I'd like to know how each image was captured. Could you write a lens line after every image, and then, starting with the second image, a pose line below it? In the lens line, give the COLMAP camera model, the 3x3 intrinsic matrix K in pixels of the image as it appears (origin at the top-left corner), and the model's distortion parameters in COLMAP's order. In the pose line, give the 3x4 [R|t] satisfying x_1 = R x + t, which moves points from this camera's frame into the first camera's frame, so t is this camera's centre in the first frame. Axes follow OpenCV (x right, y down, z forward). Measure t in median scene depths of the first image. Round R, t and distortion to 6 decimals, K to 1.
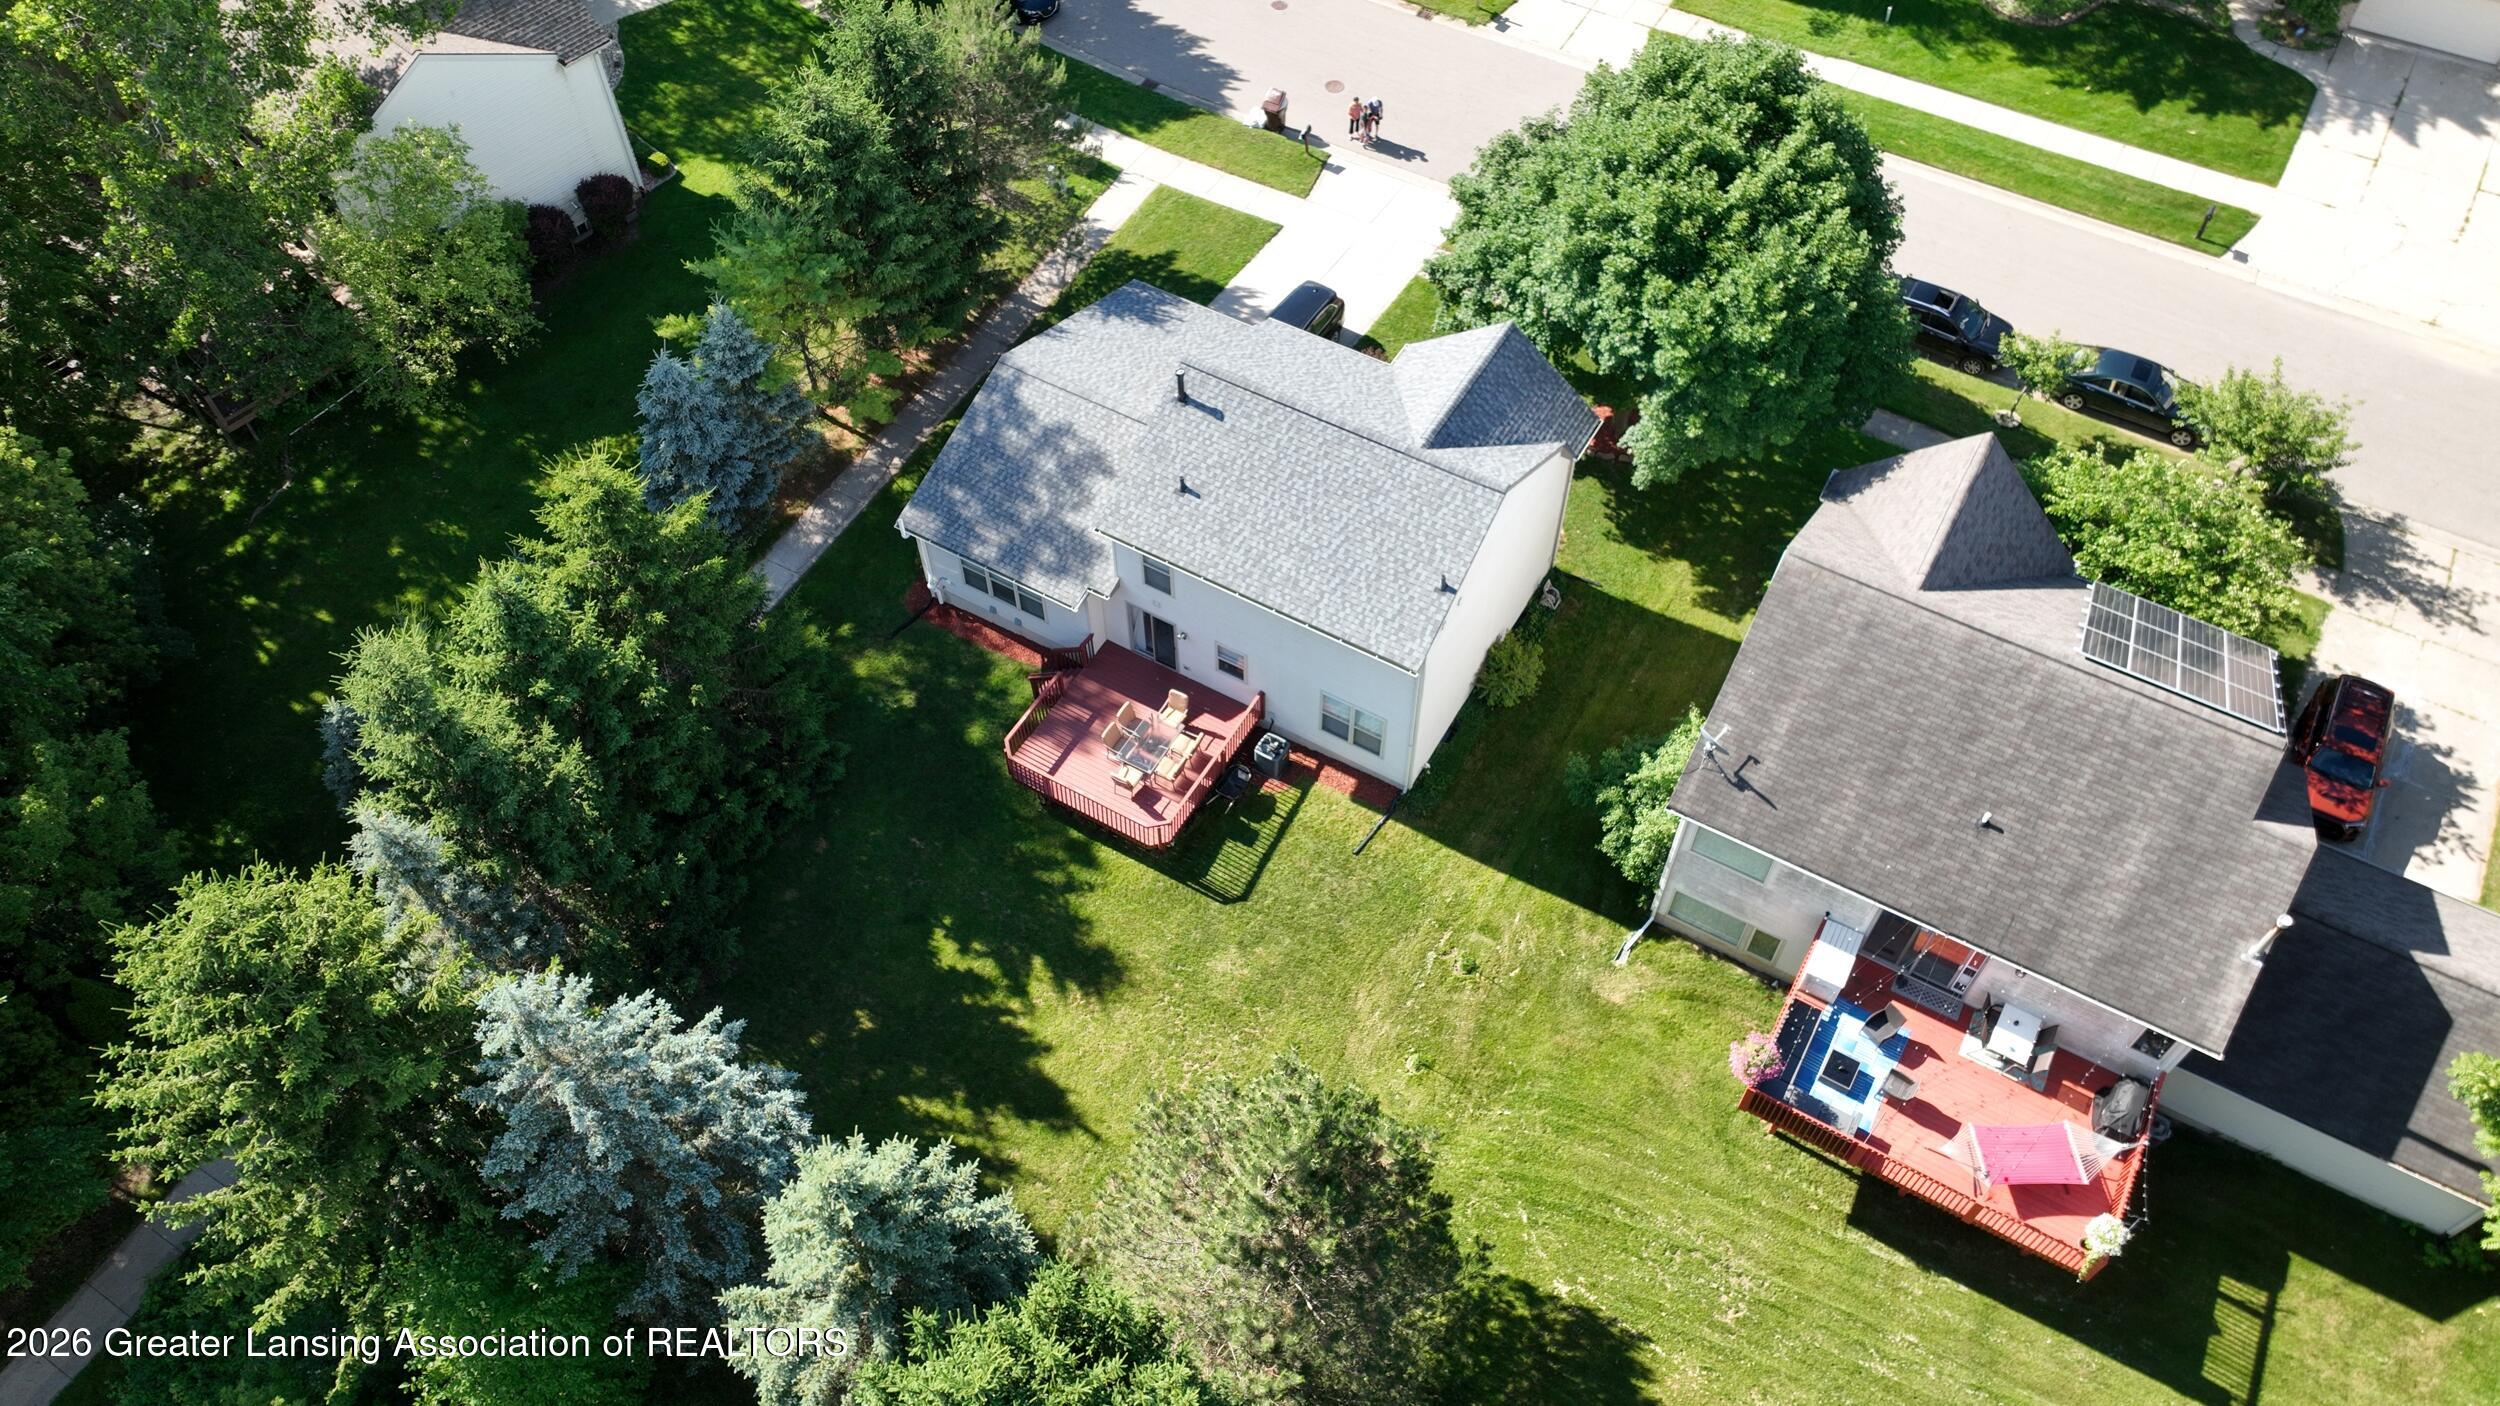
lens RADIAL K [[1775.6, 0, 1299.2], [0, 1775.6, 692.8], [0, 0, 1]] dist [-0.001095, 0.000960]
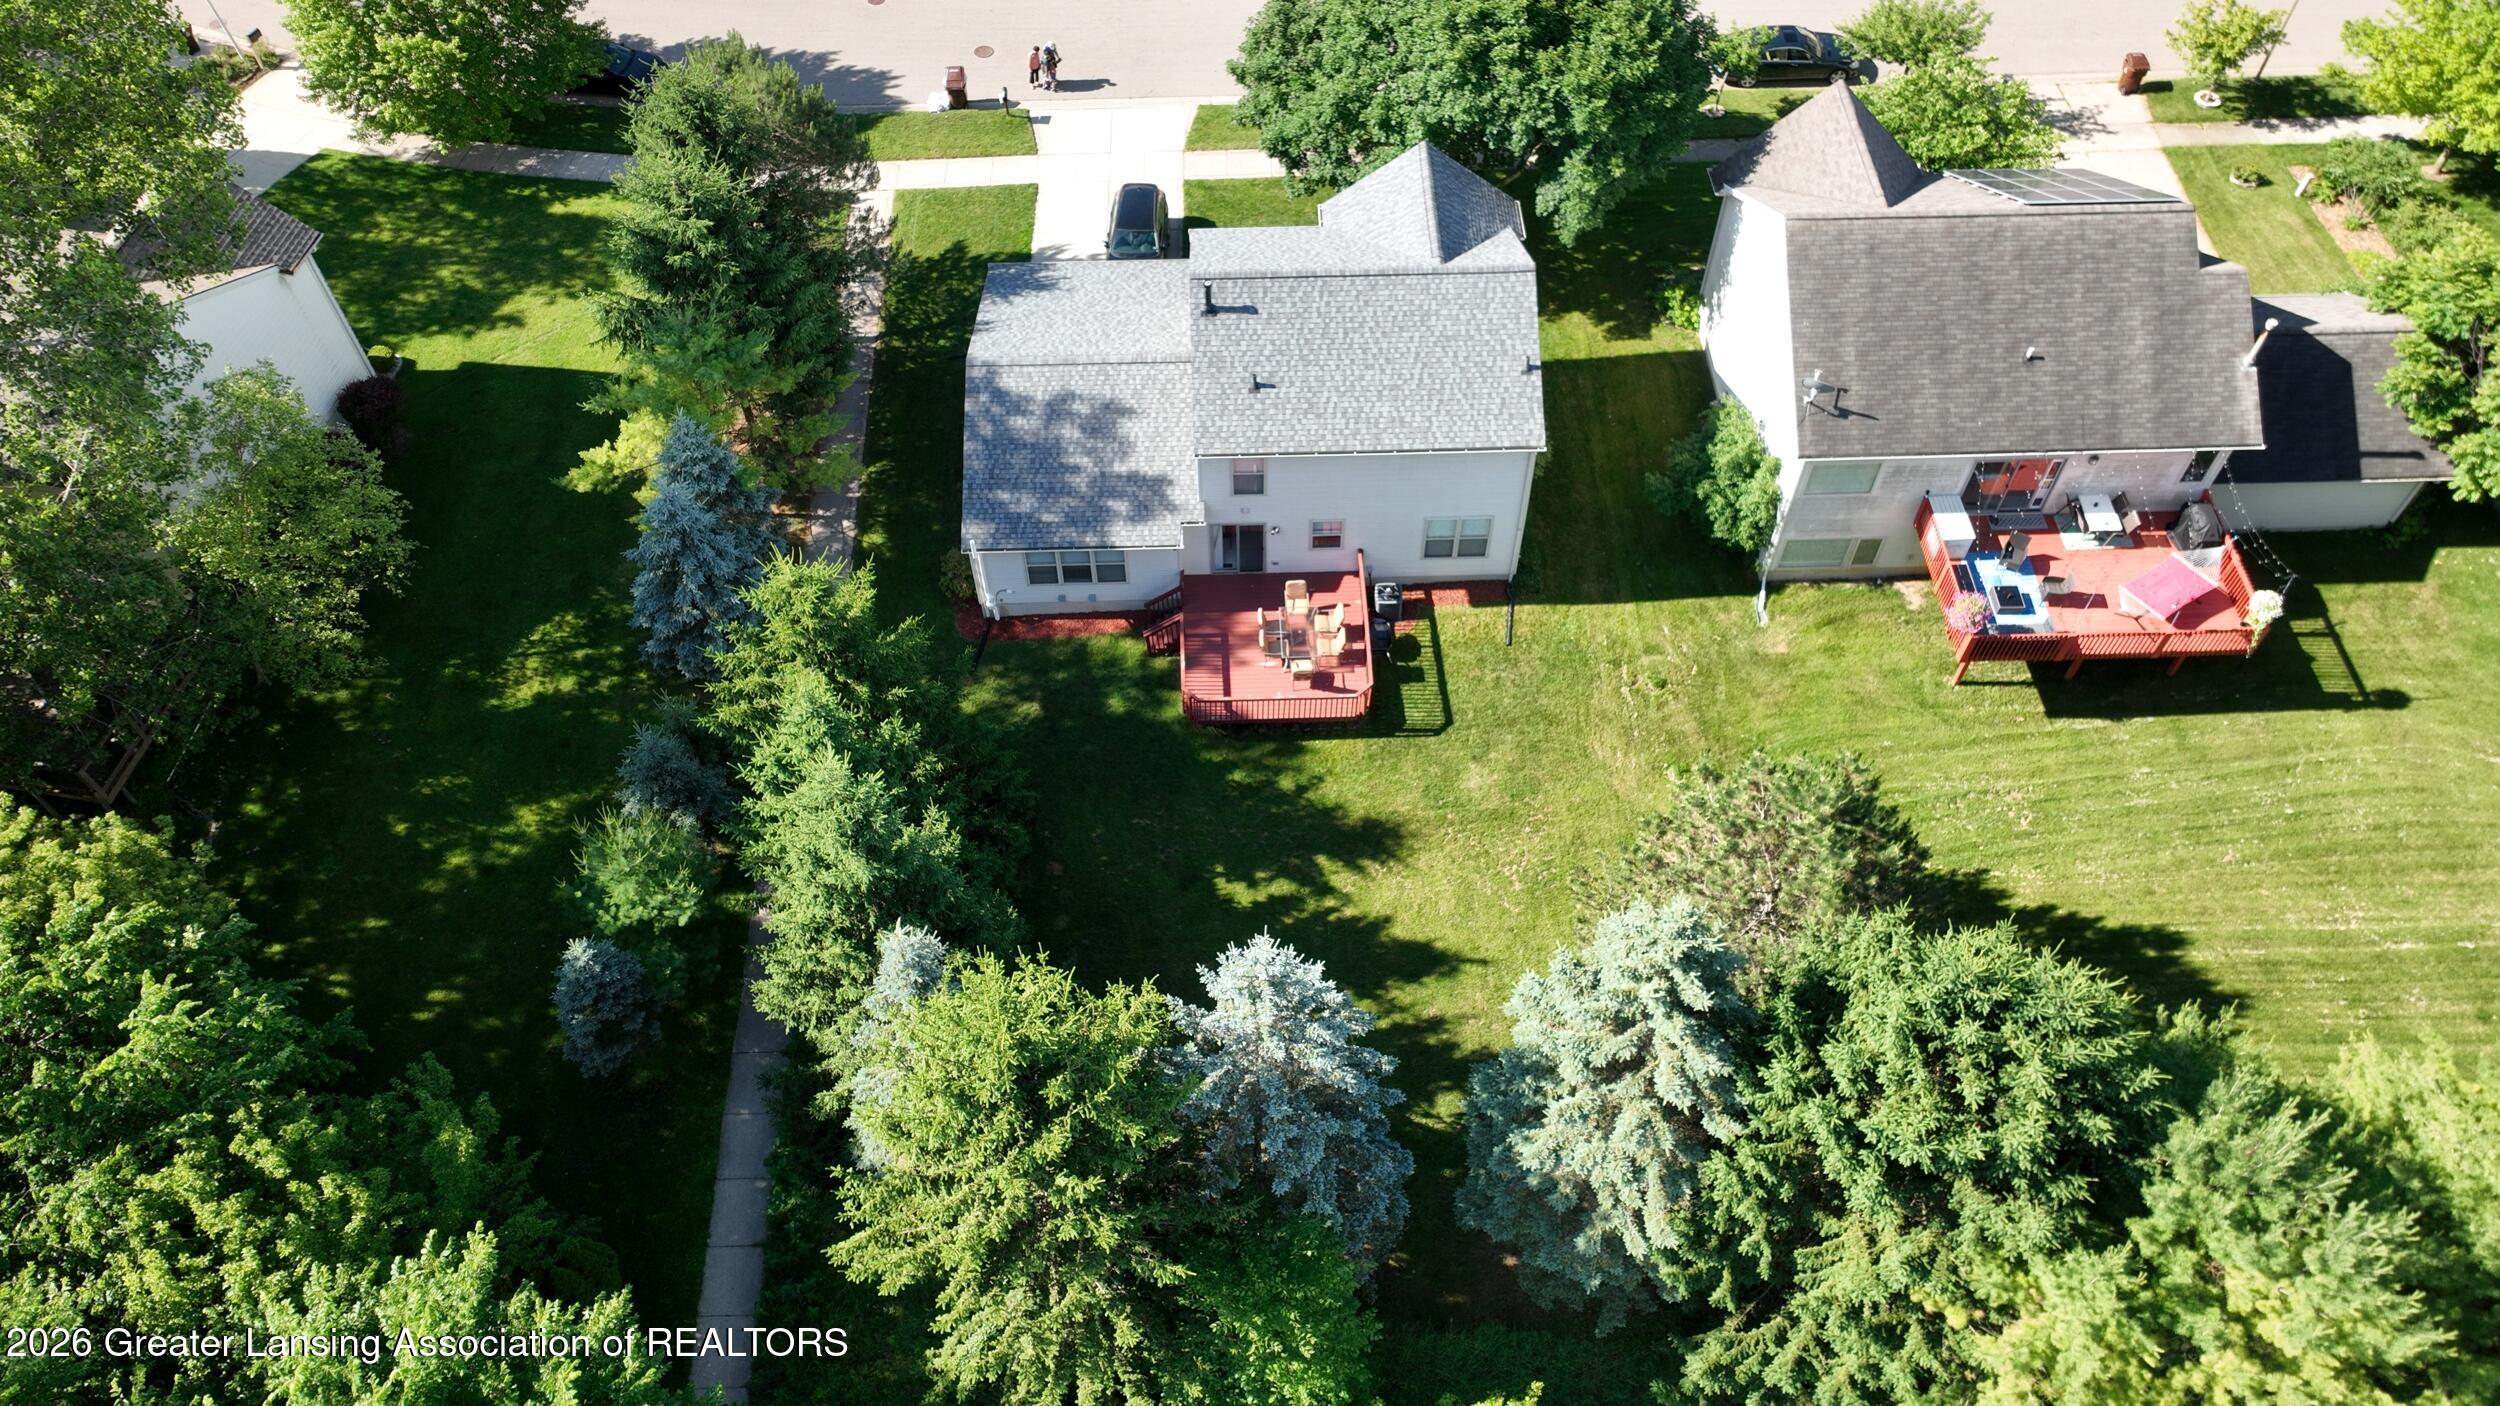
lens RADIAL K [[1758.4, 0, 1276.8], [0, 1758.4, 691.7], [0, 0, 1]] dist [-0.002389, -0.001752]
pose [[0.851899, -0.426688, 0.303655, -0.434314], [0.424489, 0.902169, 0.076806, -0.026456], [-0.306721, 0.063467, 0.949681, 0.028027]]
